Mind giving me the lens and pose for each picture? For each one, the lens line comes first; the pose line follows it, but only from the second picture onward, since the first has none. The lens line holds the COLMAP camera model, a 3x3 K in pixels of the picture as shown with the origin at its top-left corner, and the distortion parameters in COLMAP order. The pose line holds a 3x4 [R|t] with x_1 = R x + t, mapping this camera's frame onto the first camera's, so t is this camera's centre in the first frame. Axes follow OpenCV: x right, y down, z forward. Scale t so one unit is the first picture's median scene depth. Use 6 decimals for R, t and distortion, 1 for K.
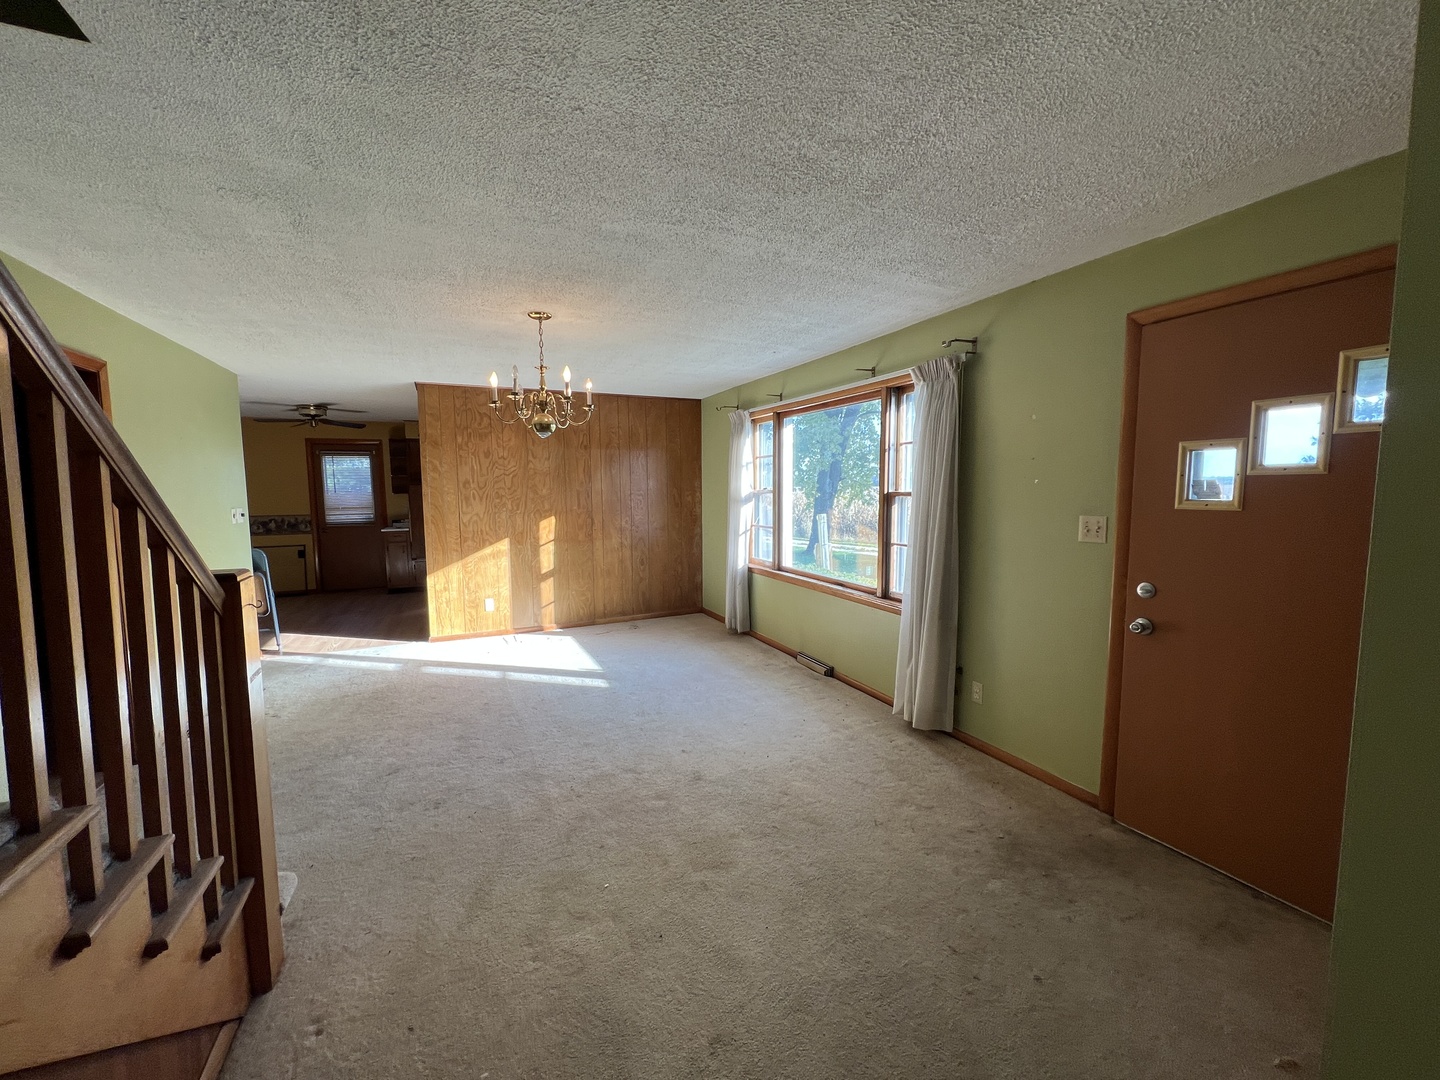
lens RADIAL K [[571.9, 0, 720.3], [0, 571.9, 534.1], [0, 0, 1]] dist [-0.001342, -0.000606]
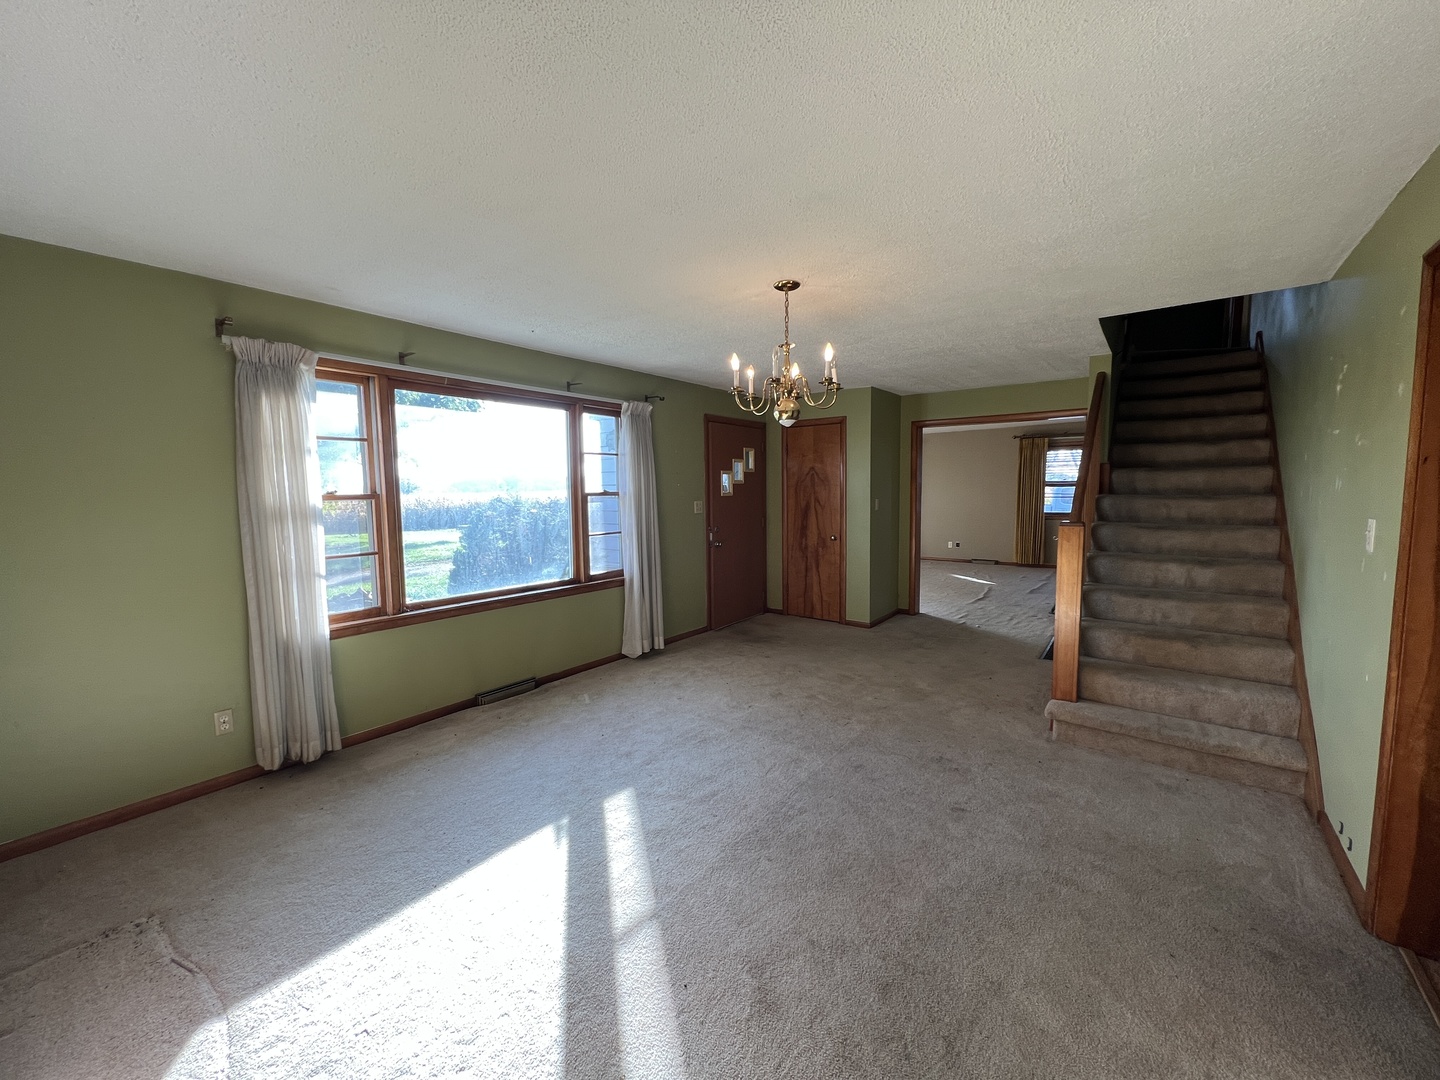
lens RADIAL K [[571.9, 0, 720.0], [0, 571.9, 541.1], [0, 0, 1]] dist [-0.001342, -0.000606]
pose [[-0.457647, -0.068724, 0.886474, -0.917184], [0.088555, 0.988528, 0.122354, -0.096574], [-0.884713, 0.134497, -0.446311, 1.321907]]
